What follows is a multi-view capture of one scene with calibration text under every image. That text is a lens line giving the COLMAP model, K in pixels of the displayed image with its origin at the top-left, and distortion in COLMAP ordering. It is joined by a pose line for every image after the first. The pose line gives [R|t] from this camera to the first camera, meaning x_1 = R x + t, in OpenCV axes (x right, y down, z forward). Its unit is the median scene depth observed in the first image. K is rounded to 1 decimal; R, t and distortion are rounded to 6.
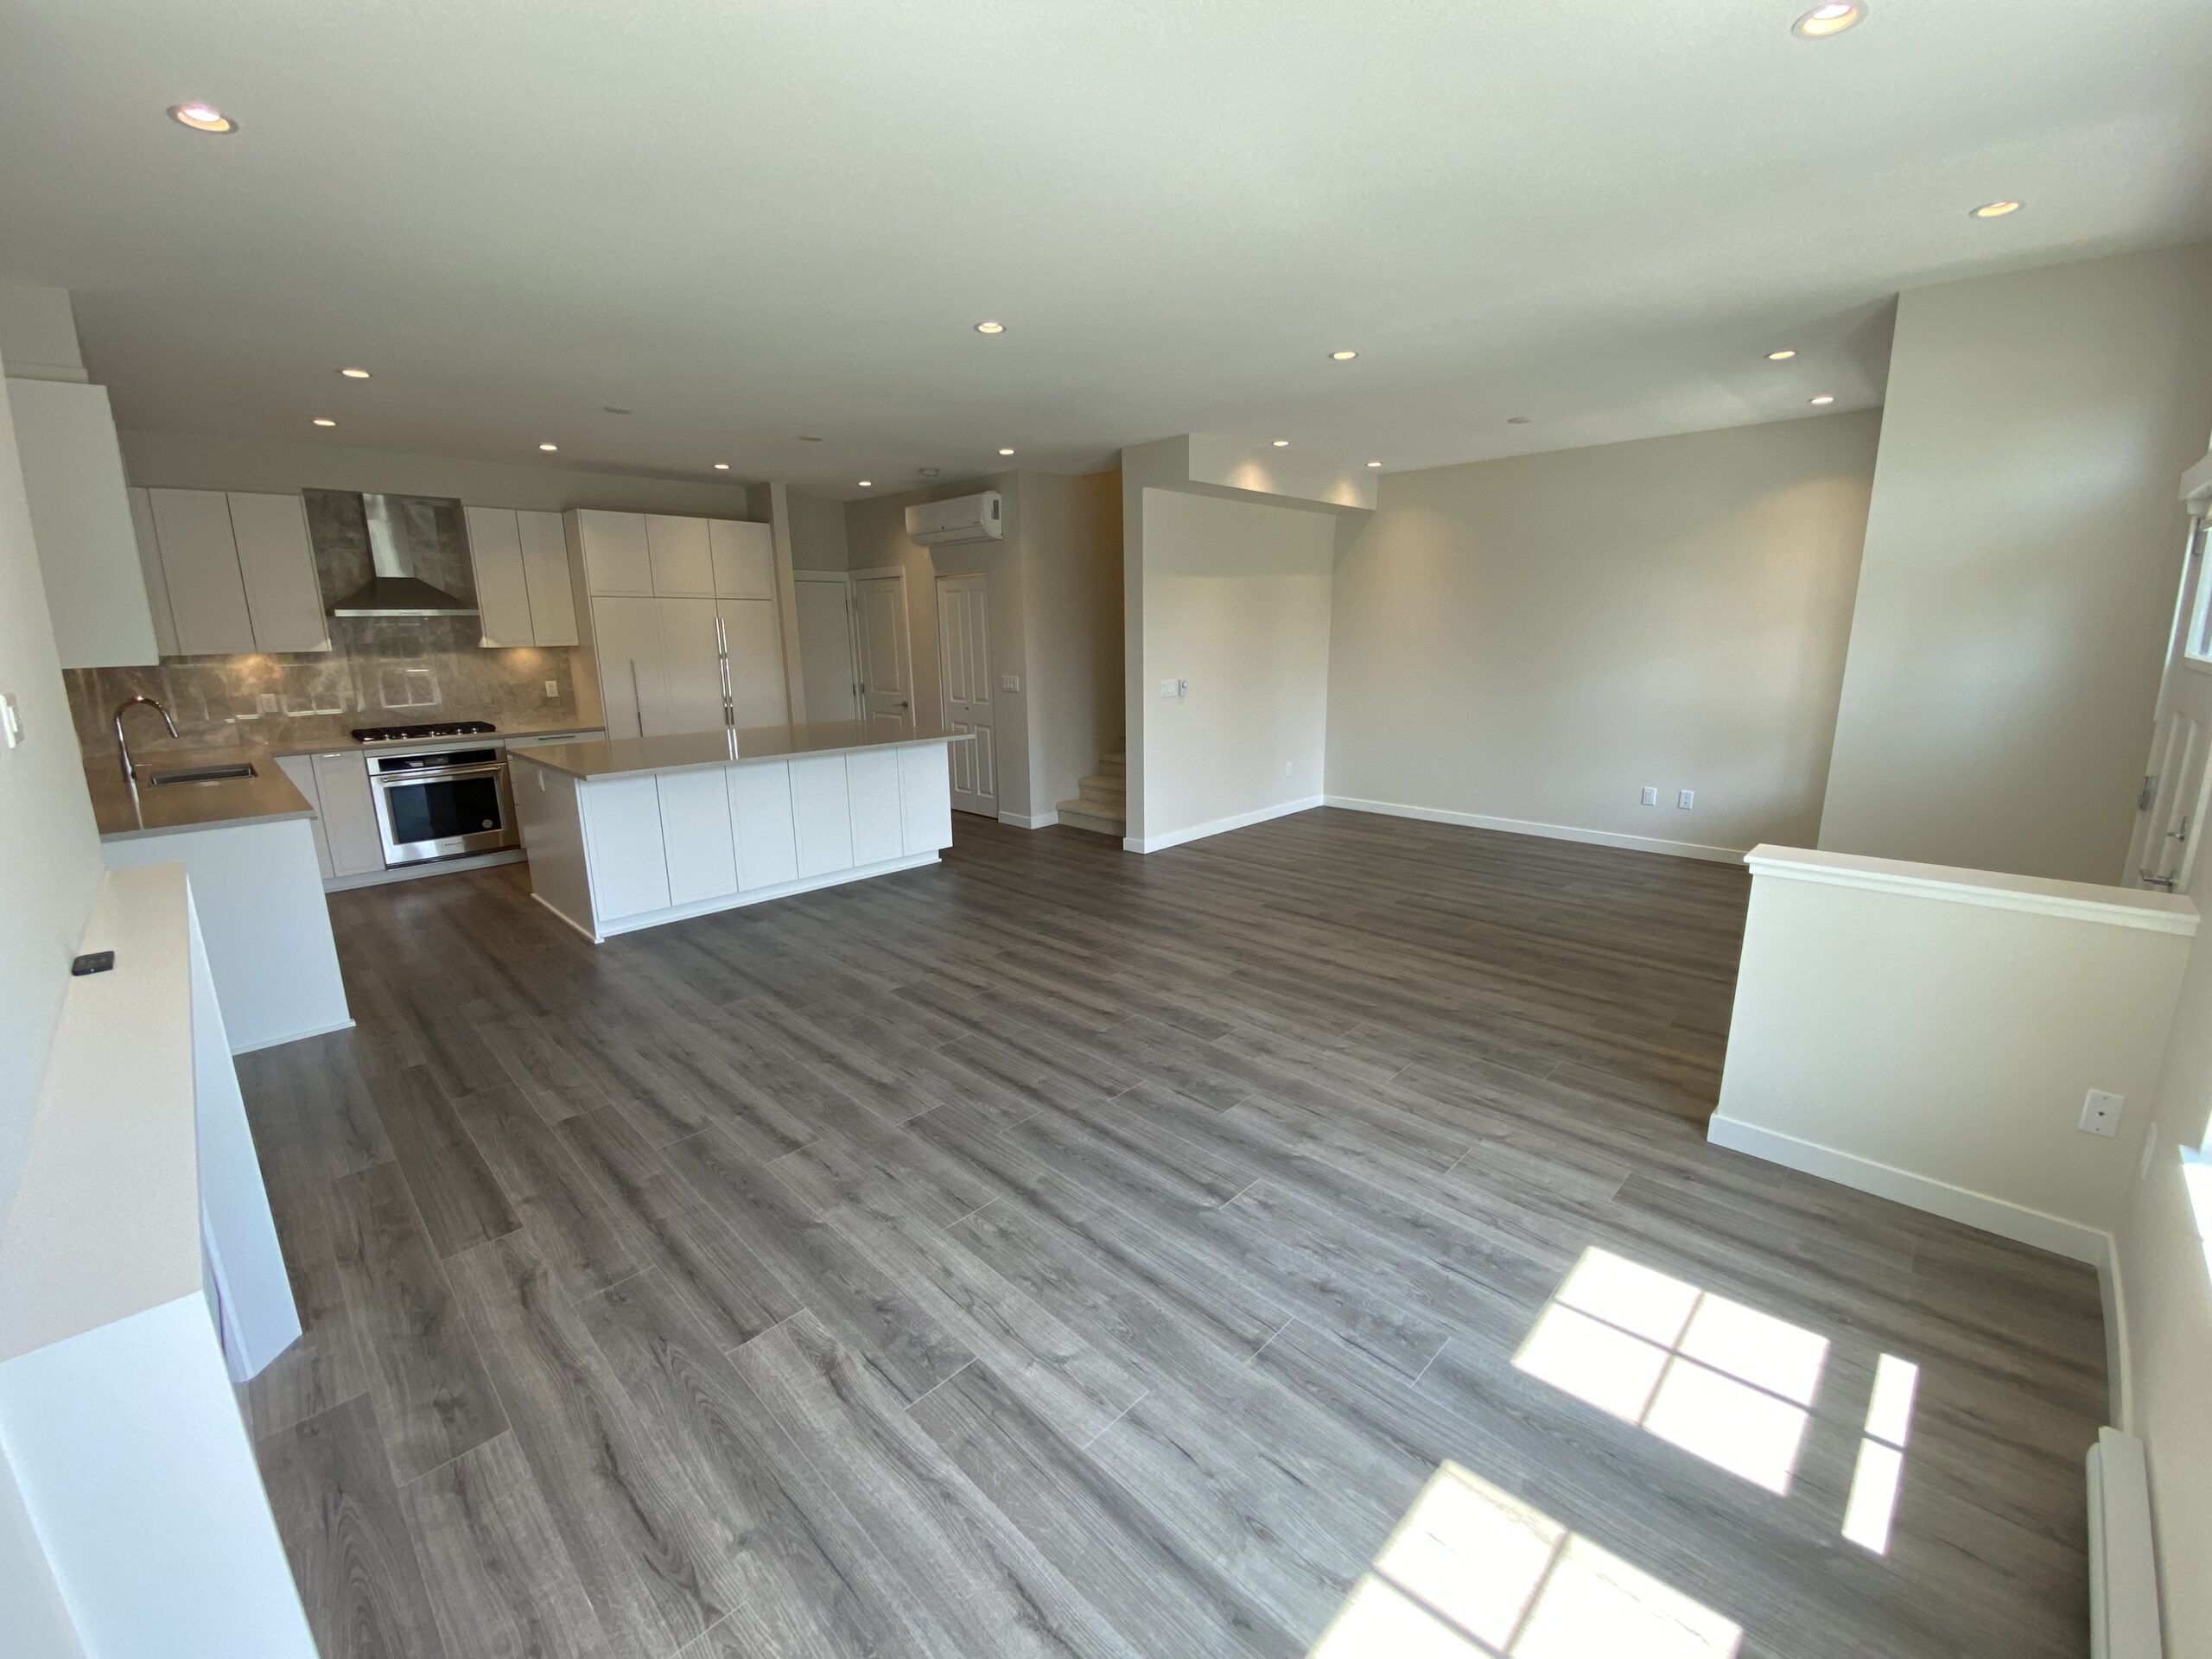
lens RADIAL K [[895.5, 0, 1106.0], [0, 895.5, 829.5], [0, 0, 1]] dist [0.034800, -0.026117]
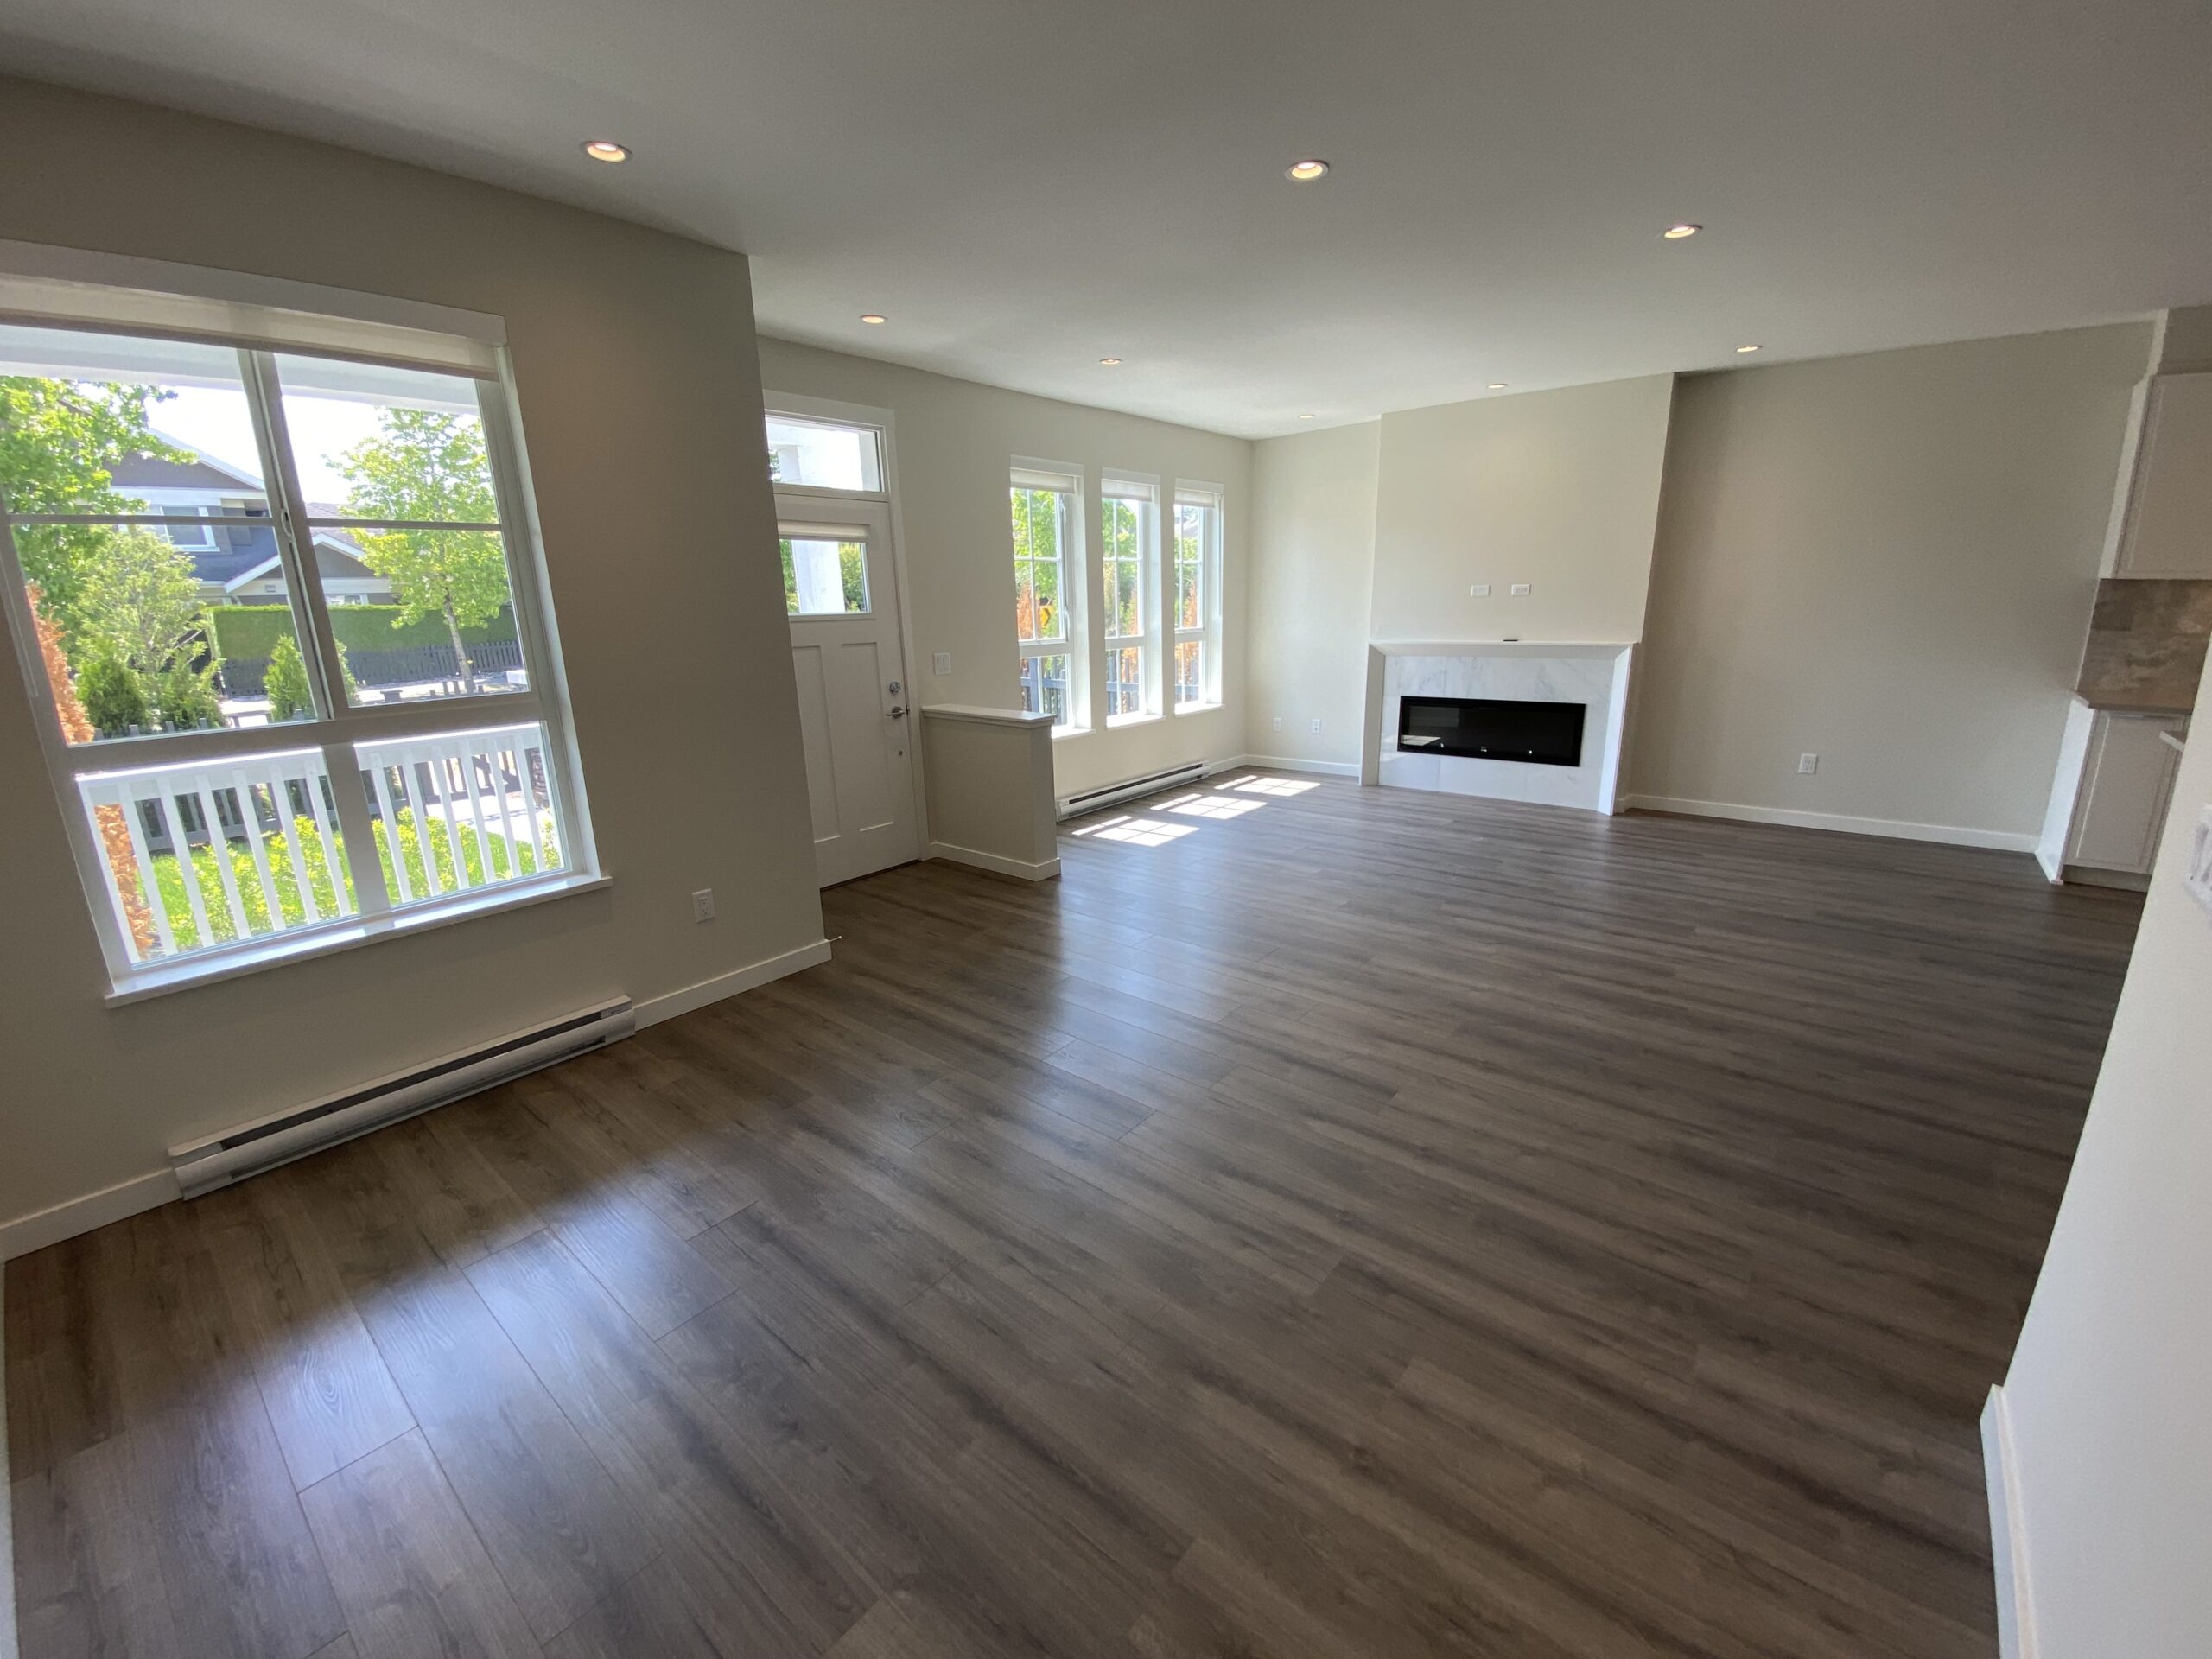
lens RADIAL K [[895.5, 0, 1106.0], [0, 895.5, 829.5], [0, 0, 1]] dist [0.034800, -0.026117]
pose [[-0.995240, 0.057022, -0.079024, 0.428835], [0.014286, 0.887542, 0.460504, -0.344746], [0.096396, 0.457184, -0.884133, 1.558314]]
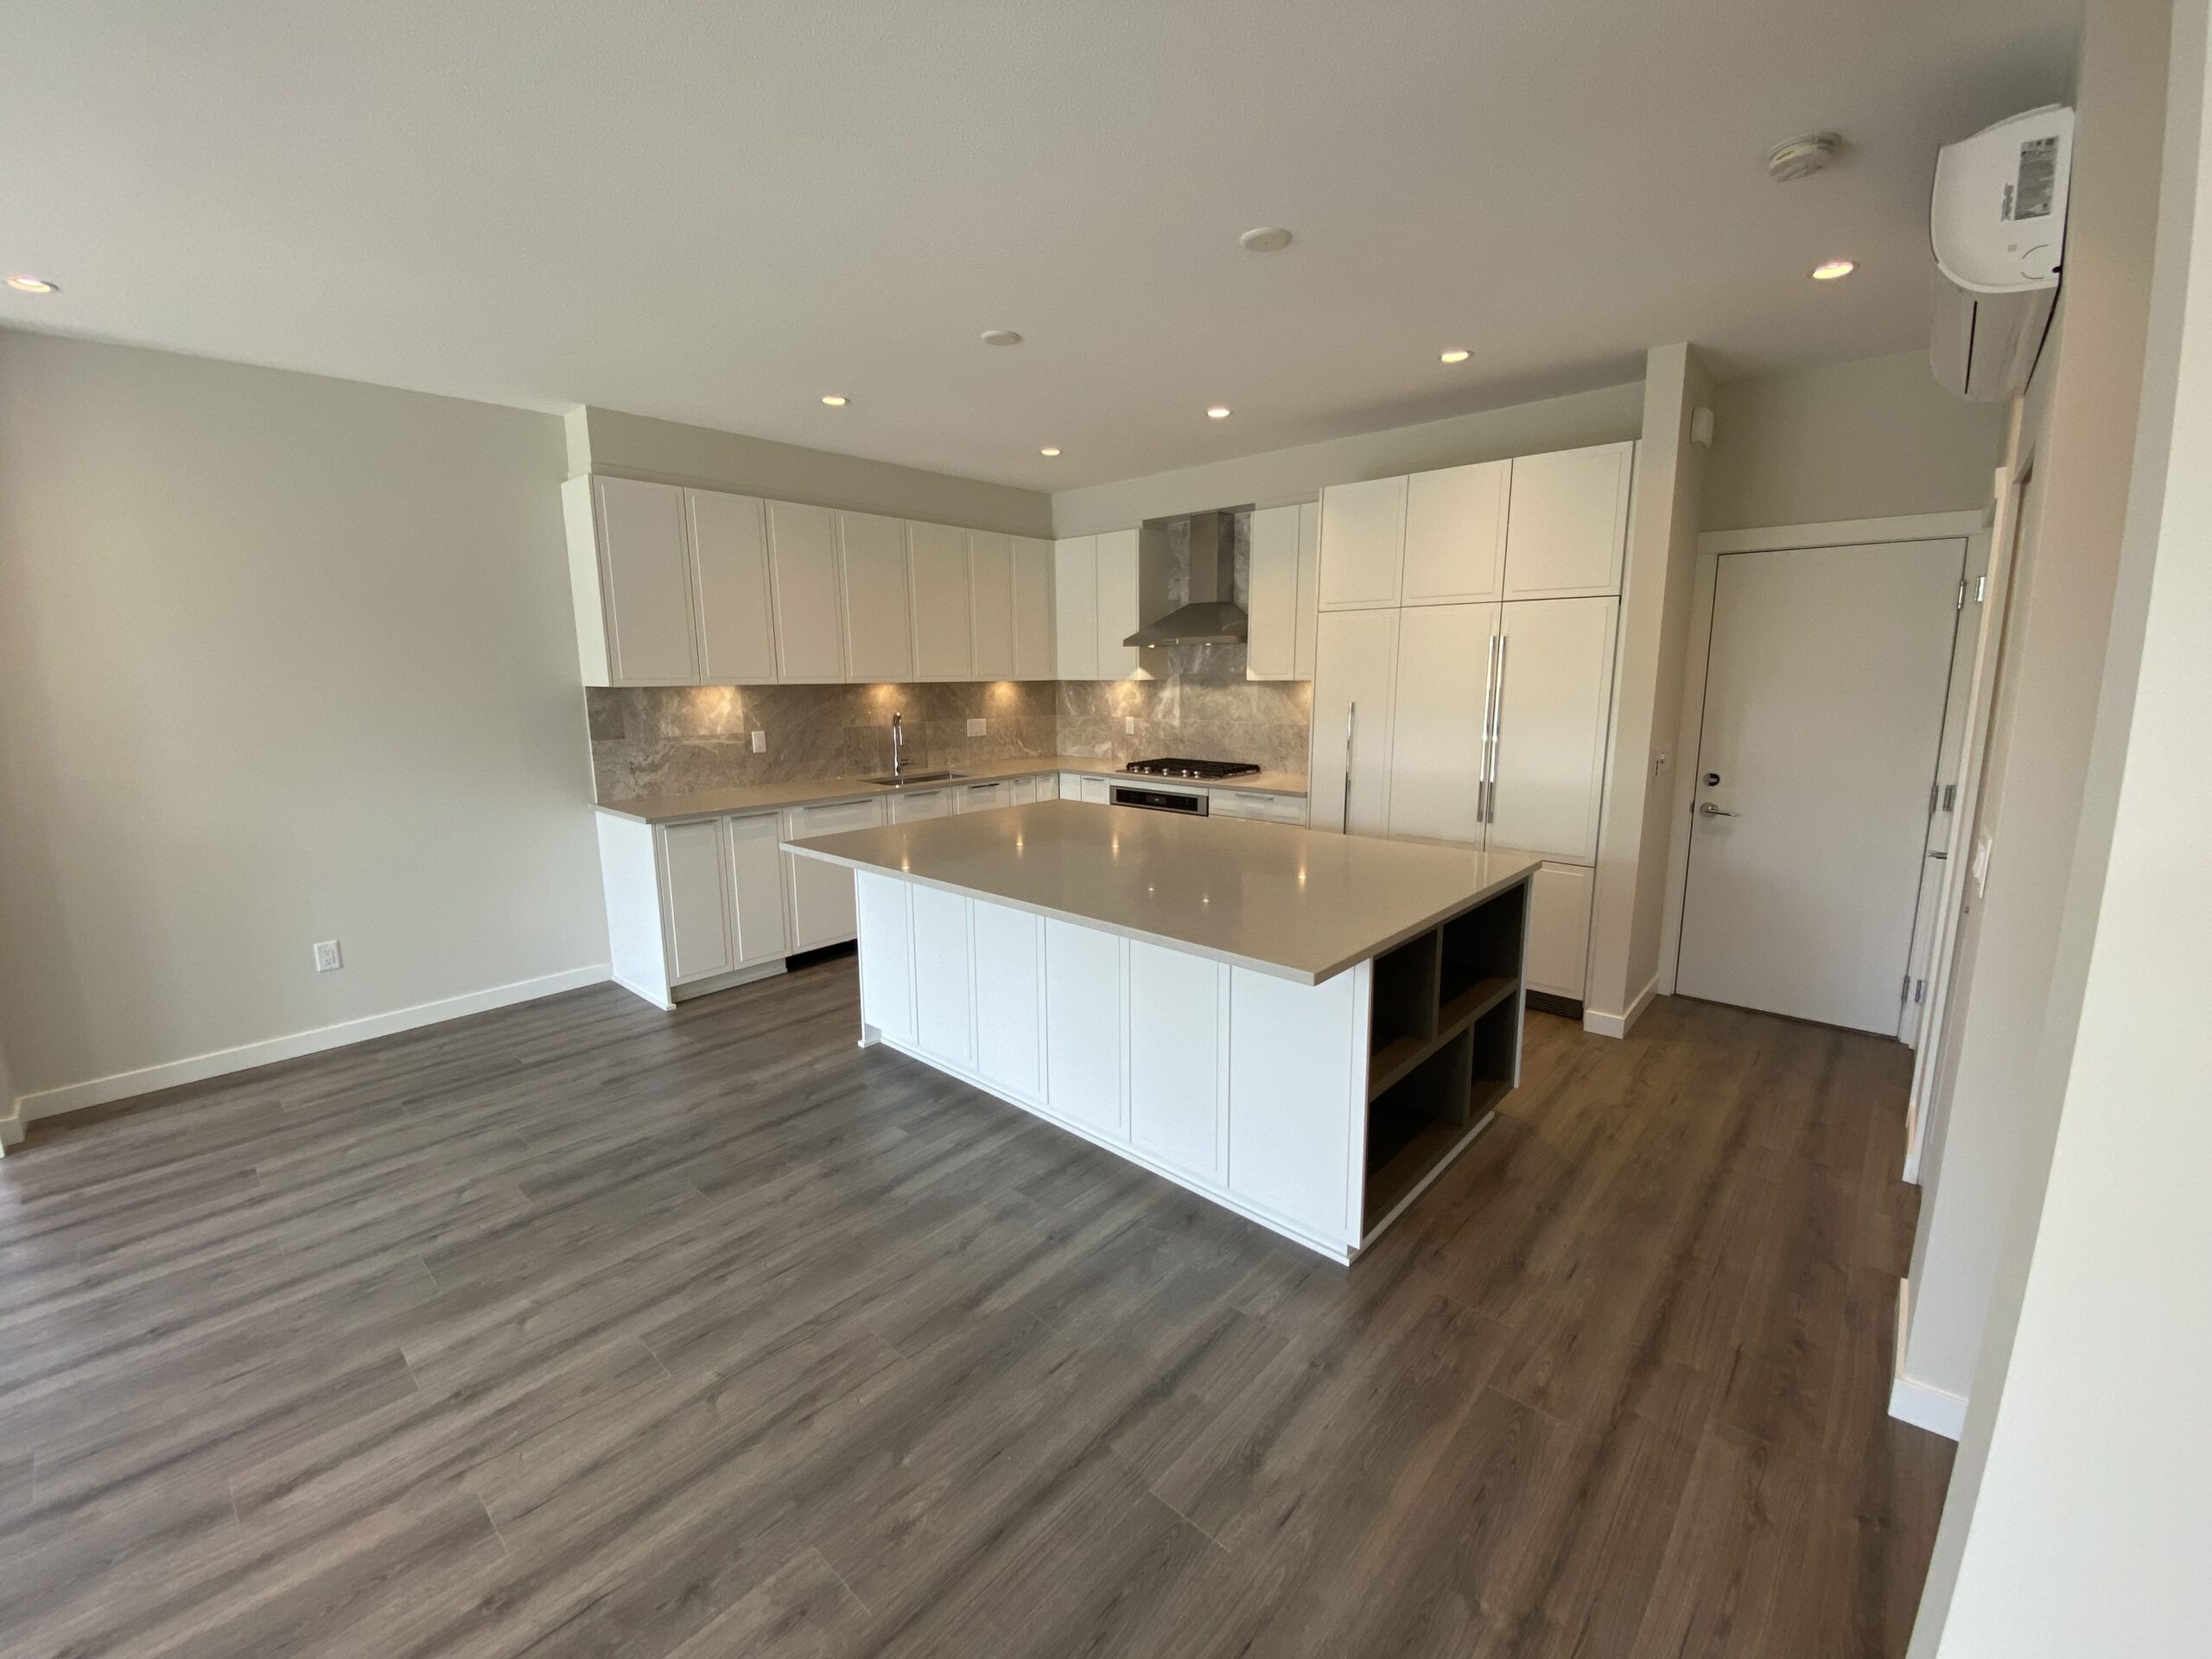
lens RADIAL K [[896.7, 0, 1106.0], [0, 896.7, 829.5], [0, 0, 1]] dist [0.026955, -0.026265]
pose [[0.045373, 0.186350, -0.981435, 0.201777], [-0.212083, 0.961848, 0.172826, -0.250335], [0.976198, 0.200304, 0.083164, 1.131153]]
